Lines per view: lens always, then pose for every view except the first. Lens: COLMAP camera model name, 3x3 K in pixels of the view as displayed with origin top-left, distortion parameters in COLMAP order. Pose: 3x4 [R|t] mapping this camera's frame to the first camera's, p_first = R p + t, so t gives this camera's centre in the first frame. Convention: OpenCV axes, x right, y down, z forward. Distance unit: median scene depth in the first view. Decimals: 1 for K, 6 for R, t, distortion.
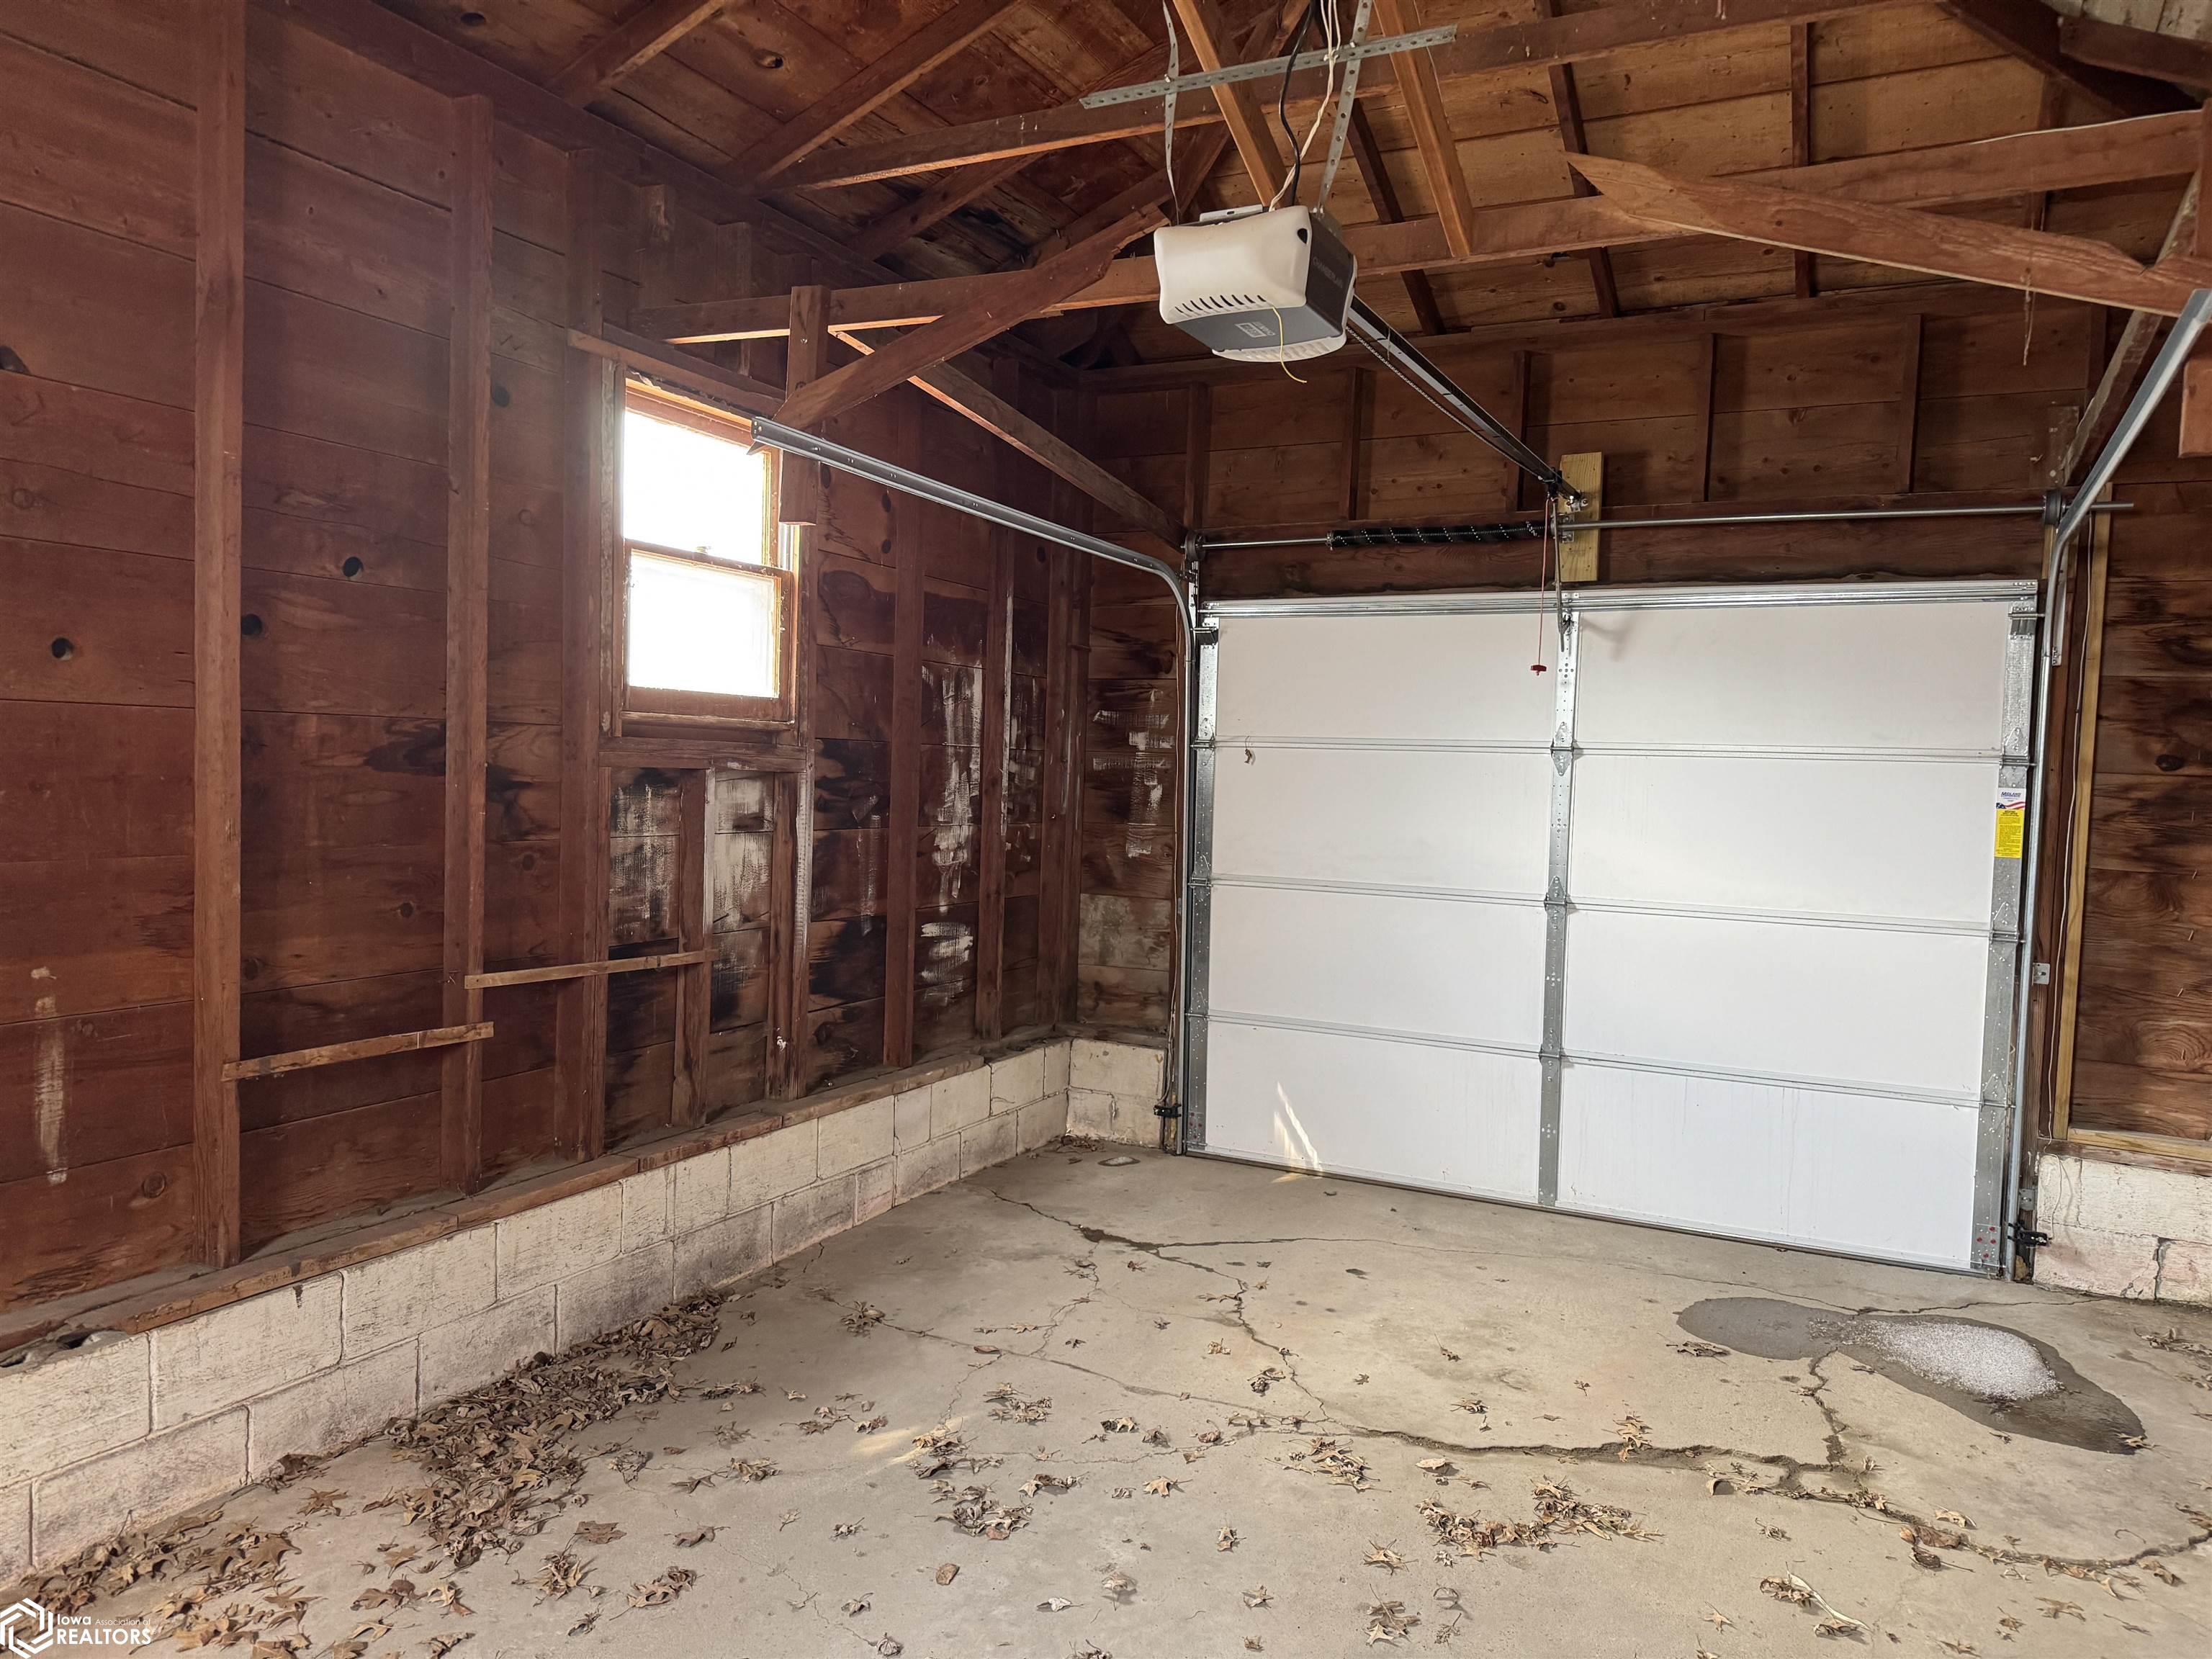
lens RADIAL K [[1539.0, 0, 1106.0], [0, 1539.0, 829.5], [0, 0, 1]] dist [0.074942, -0.096029]
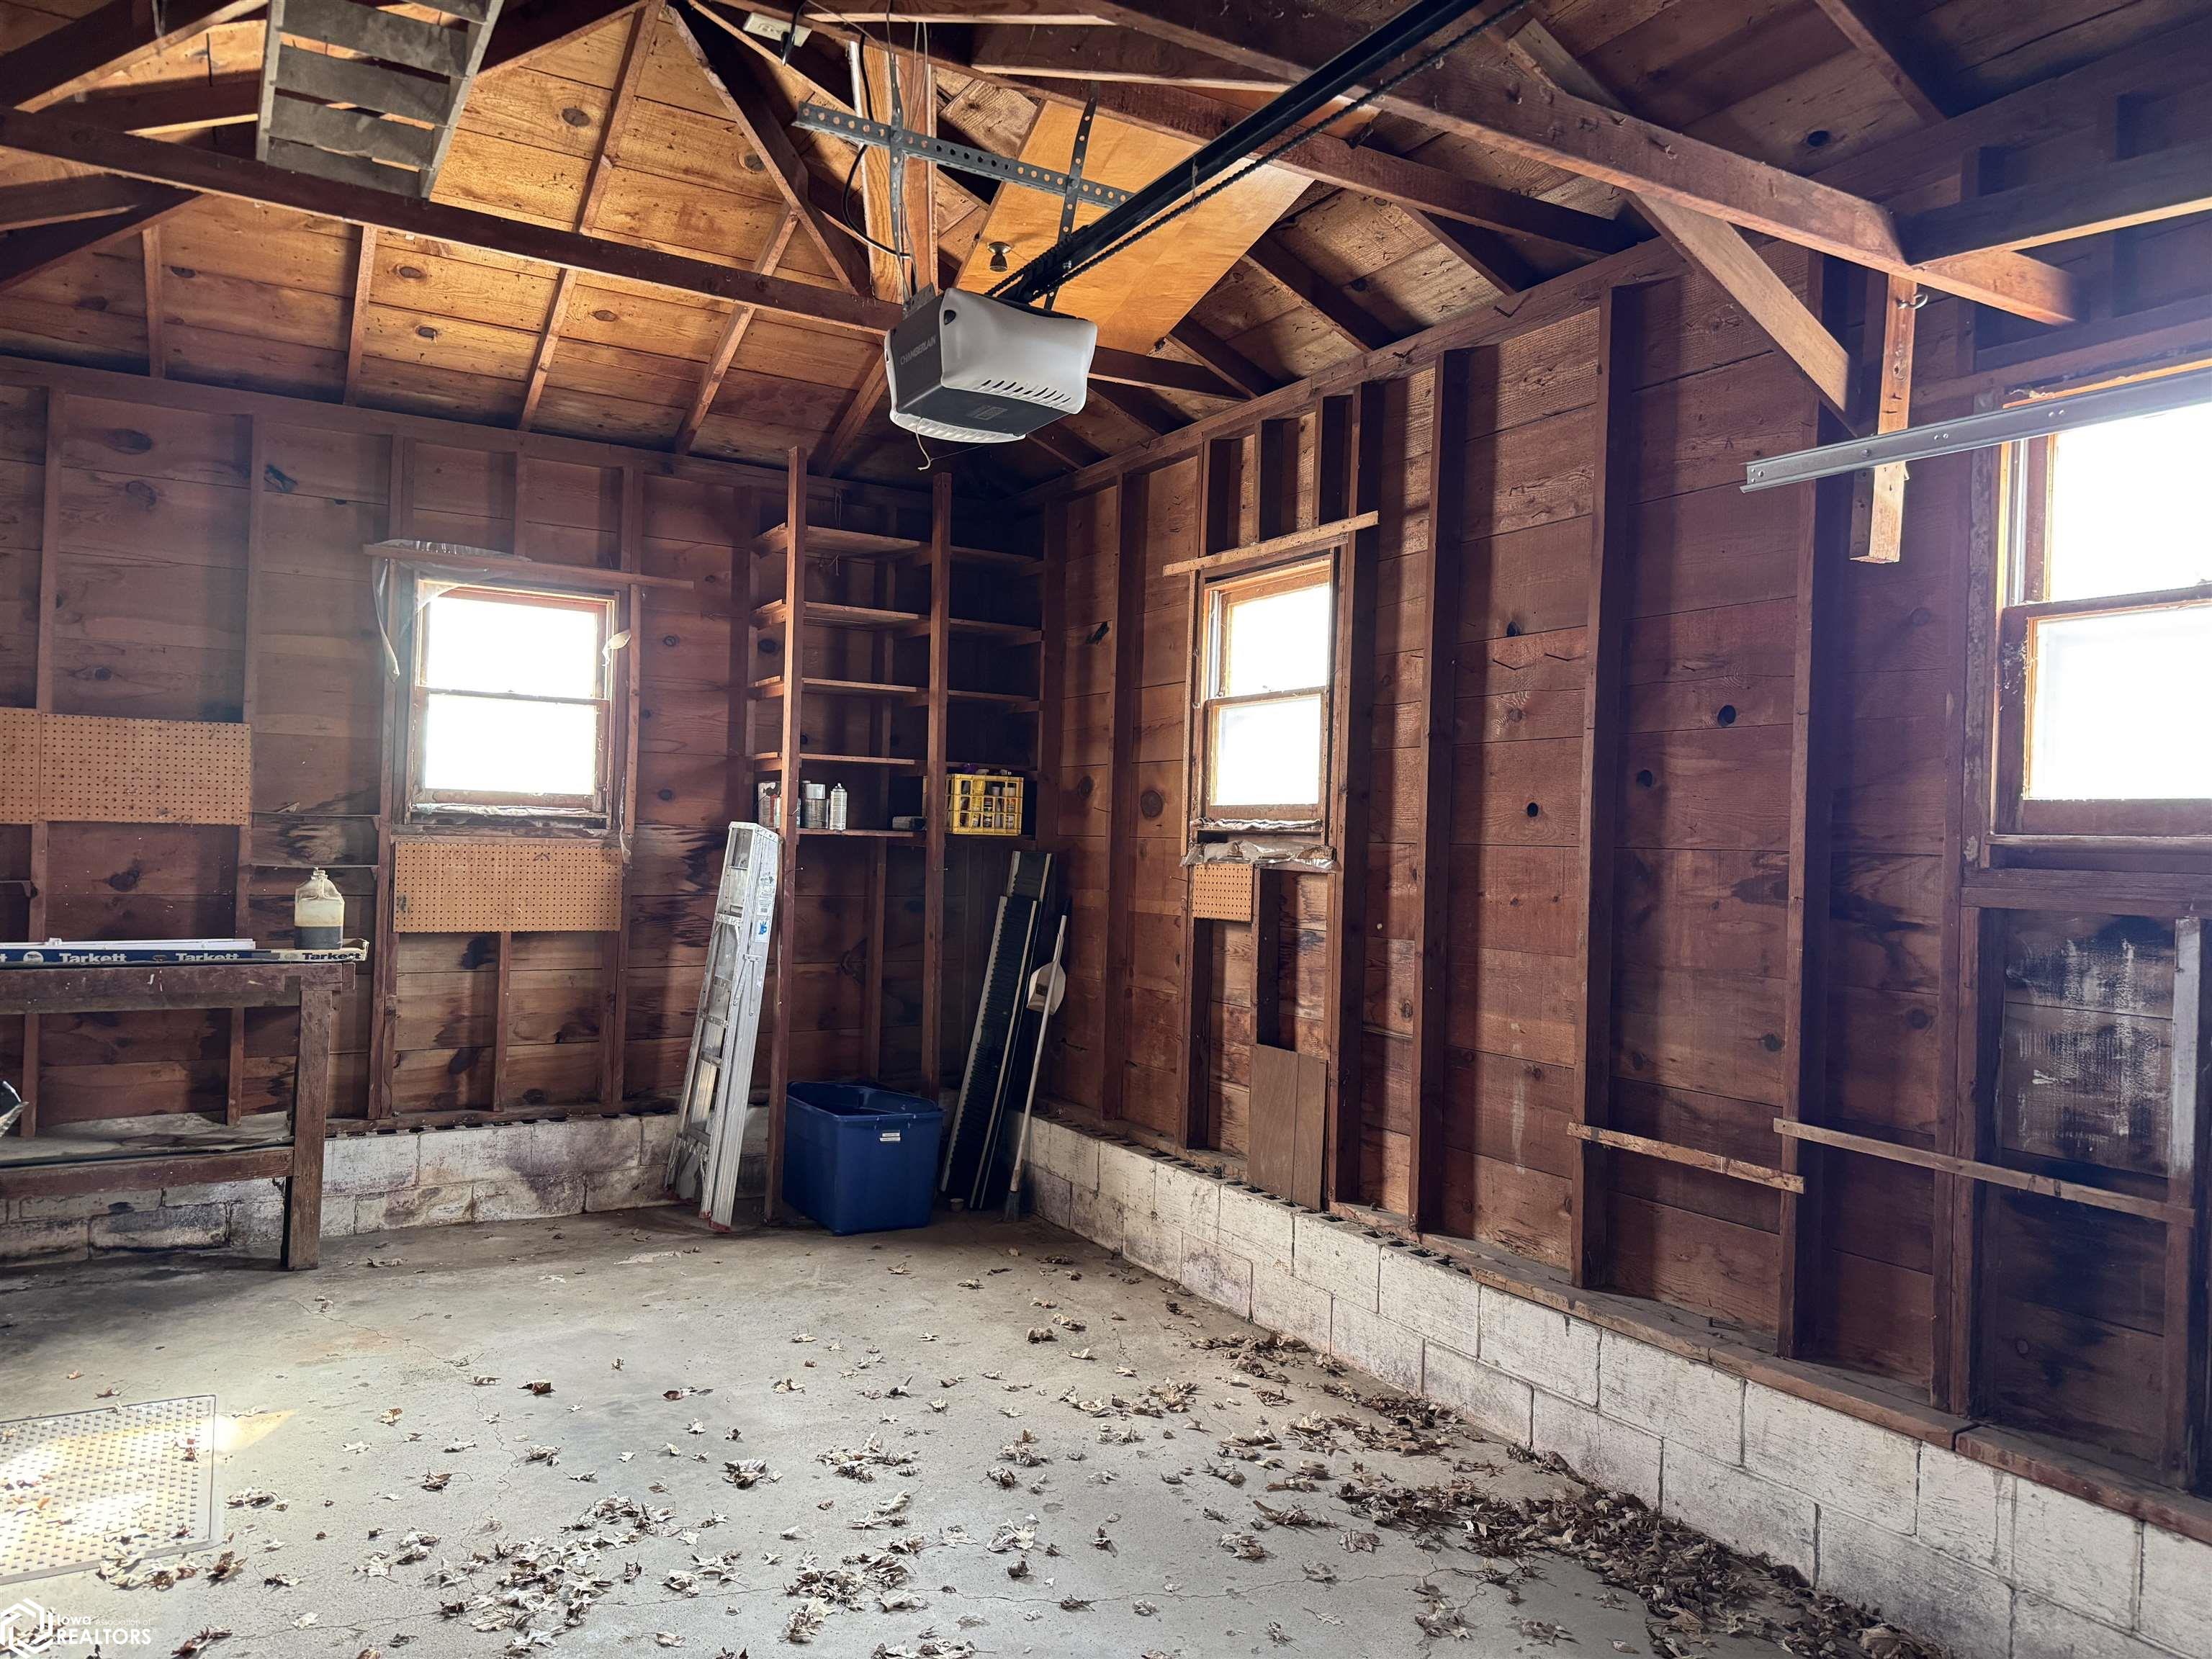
lens RADIAL K [[1556.6, 0, 1106.0], [0, 1556.6, 829.5], [0, 0, 1]] dist [-0.035388, -0.000702]
pose [[-0.553160, -0.056610, -0.831150, 0.630396], [-0.085762, 0.996257, -0.010779, -0.037947], [0.828649, 0.065318, -0.555944, 1.204234]]
